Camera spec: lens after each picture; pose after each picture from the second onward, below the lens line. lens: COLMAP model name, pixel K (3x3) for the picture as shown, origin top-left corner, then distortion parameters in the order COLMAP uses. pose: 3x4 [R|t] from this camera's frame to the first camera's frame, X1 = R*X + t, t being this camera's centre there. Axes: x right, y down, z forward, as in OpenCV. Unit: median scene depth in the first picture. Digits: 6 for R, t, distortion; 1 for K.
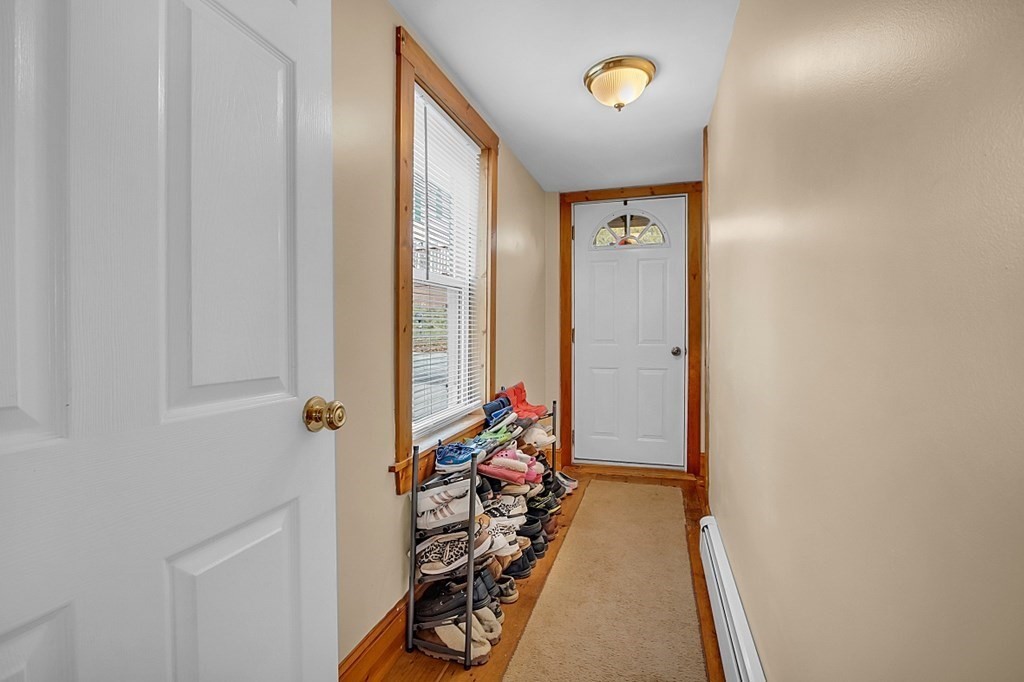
lens RADIAL K [[462.9, 0, 511.3], [0, 462.9, 340.2], [0, 0, 1]] dist [-0.017878, 0.000817]
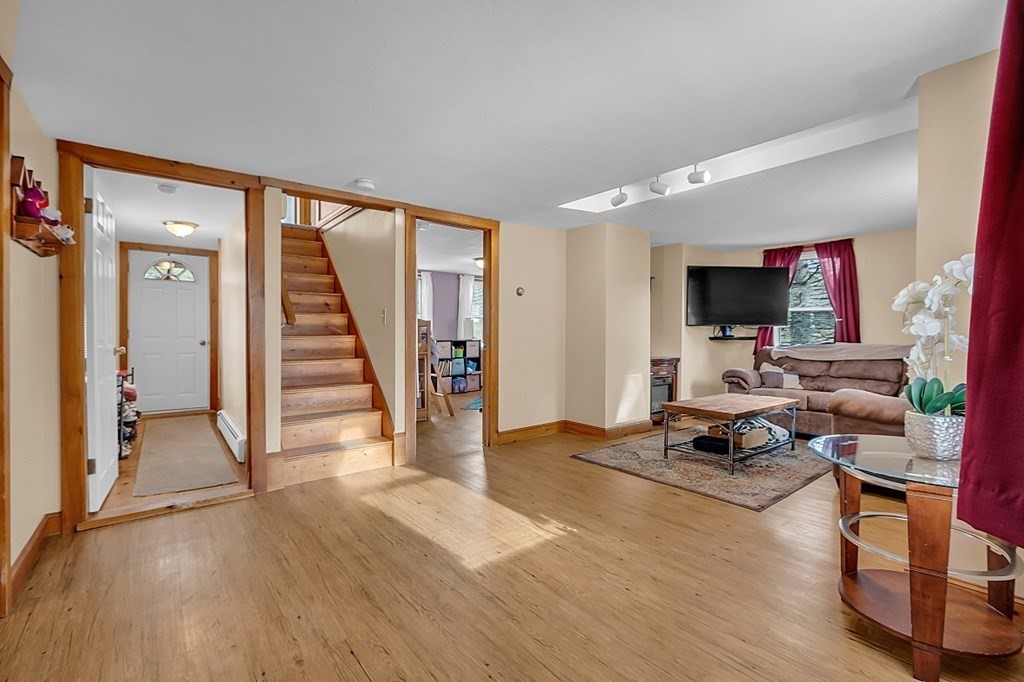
lens RADIAL K [[462.9, 0, 511.8], [0, 462.9, 343.2], [0, 0, 1]] dist [-0.017878, 0.000817]
pose [[0.575762, -0.001565, 0.817616, -0.410176], [0.004777, 0.999988, -0.001450, 0.032577], [-0.817603, 0.004741, 0.575763, -1.009224]]
